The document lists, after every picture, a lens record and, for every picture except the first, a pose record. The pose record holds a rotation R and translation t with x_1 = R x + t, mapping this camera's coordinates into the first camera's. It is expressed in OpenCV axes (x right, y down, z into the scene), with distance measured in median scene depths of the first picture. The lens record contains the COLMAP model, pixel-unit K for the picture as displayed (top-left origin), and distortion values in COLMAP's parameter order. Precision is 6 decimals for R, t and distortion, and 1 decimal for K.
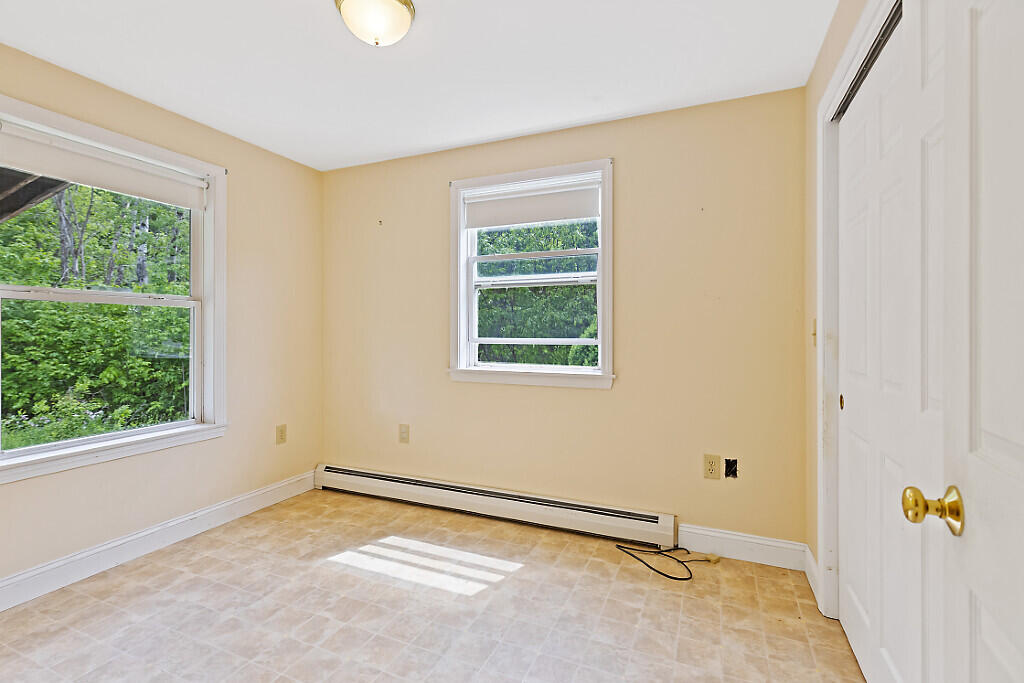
lens RADIAL K [[463.6, 0, 506.5], [0, 463.6, 333.0], [0, 0, 1]] dist [0.003810, -0.000361]
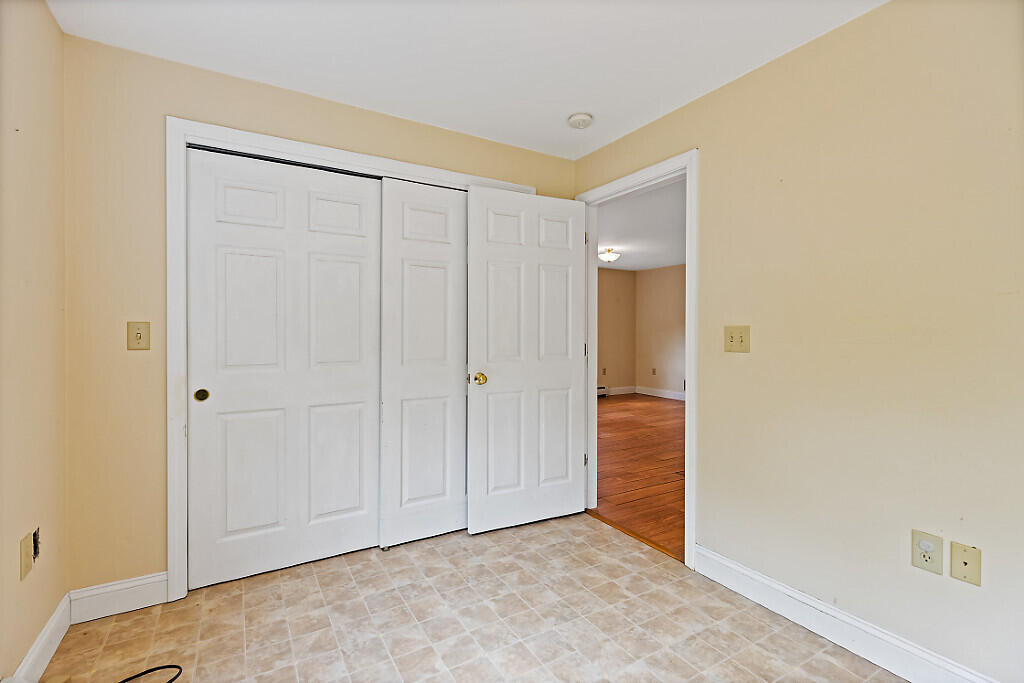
lens RADIAL K [[463.6, 0, 506.5], [0, 463.6, 333.0], [0, 0, 1]] dist [0.003810, -0.000361]
pose [[-0.805022, -0.004360, 0.593229, -0.719051], [-0.000029, 0.999973, 0.007310, -0.019555], [-0.593245, 0.005867, -0.805001, 1.829331]]
